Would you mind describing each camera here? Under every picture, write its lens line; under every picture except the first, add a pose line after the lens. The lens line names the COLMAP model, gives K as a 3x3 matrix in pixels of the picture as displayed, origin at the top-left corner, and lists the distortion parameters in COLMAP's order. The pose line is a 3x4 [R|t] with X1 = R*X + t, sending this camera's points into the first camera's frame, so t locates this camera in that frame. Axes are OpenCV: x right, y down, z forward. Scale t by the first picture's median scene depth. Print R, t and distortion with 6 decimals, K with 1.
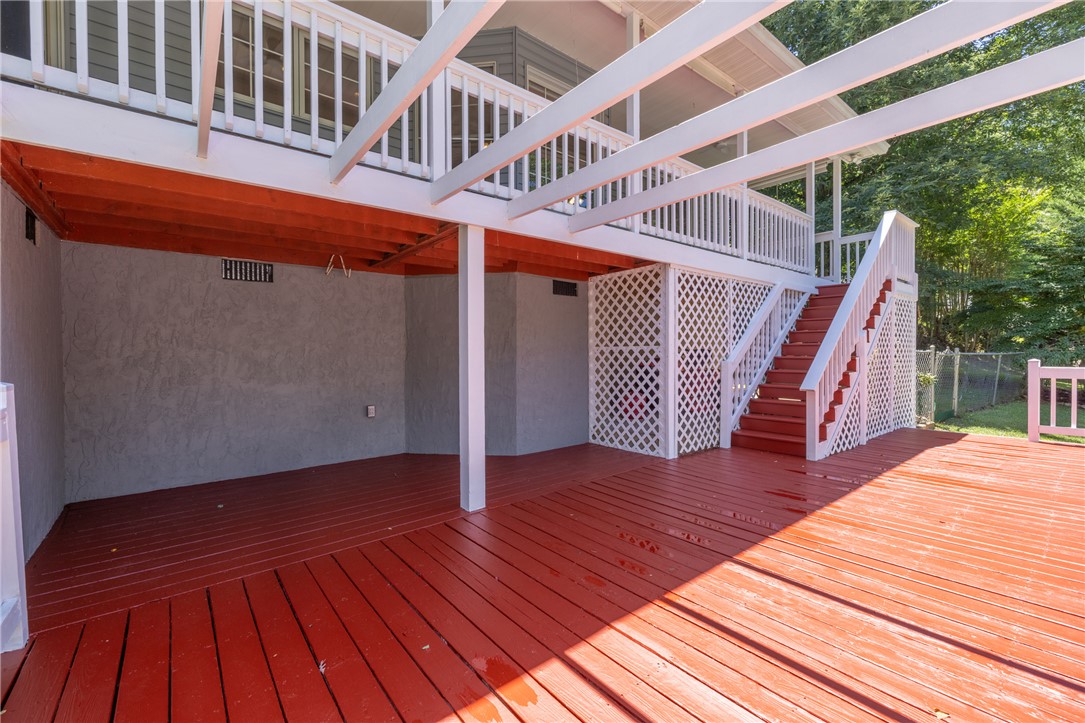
lens RADIAL K [[465.3, 0, 540.9], [0, 465.3, 358.3], [0, 0, 1]] dist [0.000828, -0.000121]
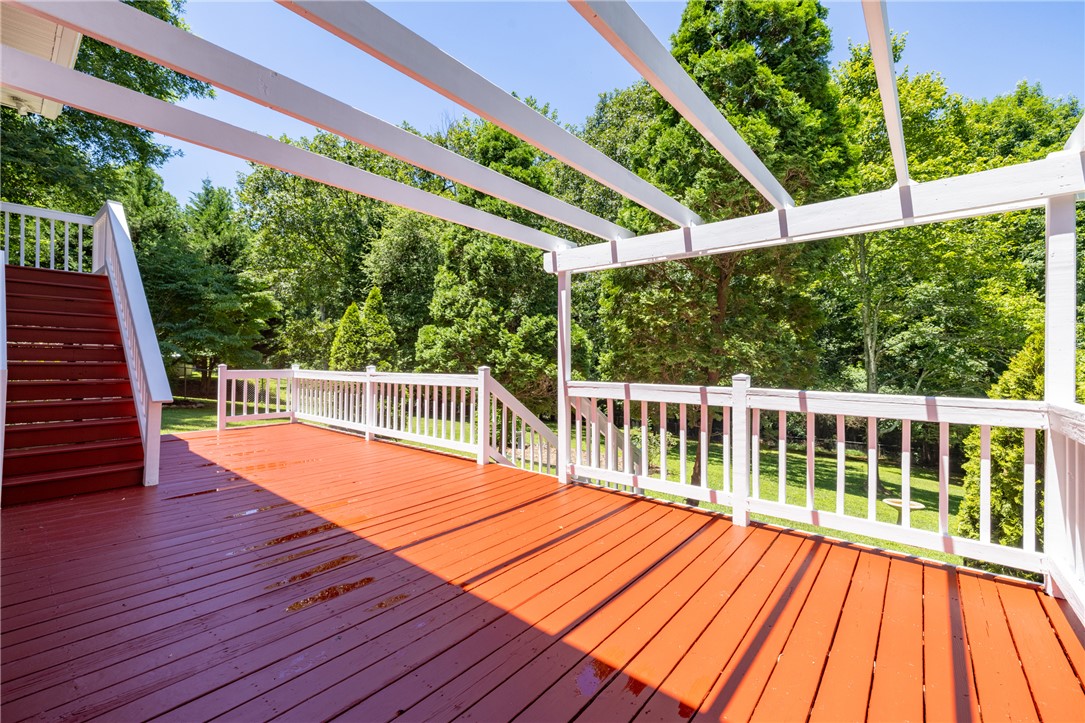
lens RADIAL K [[465.3, 0, 533.7], [0, 465.3, 357.5], [0, 0, 1]] dist [0.000828, -0.000121]
pose [[-0.197755, 0.009163, 0.980209, -0.836902], [0.004412, 0.999954, -0.008458, -0.007668], [-0.980242, 0.002652, -0.197786, 1.038003]]
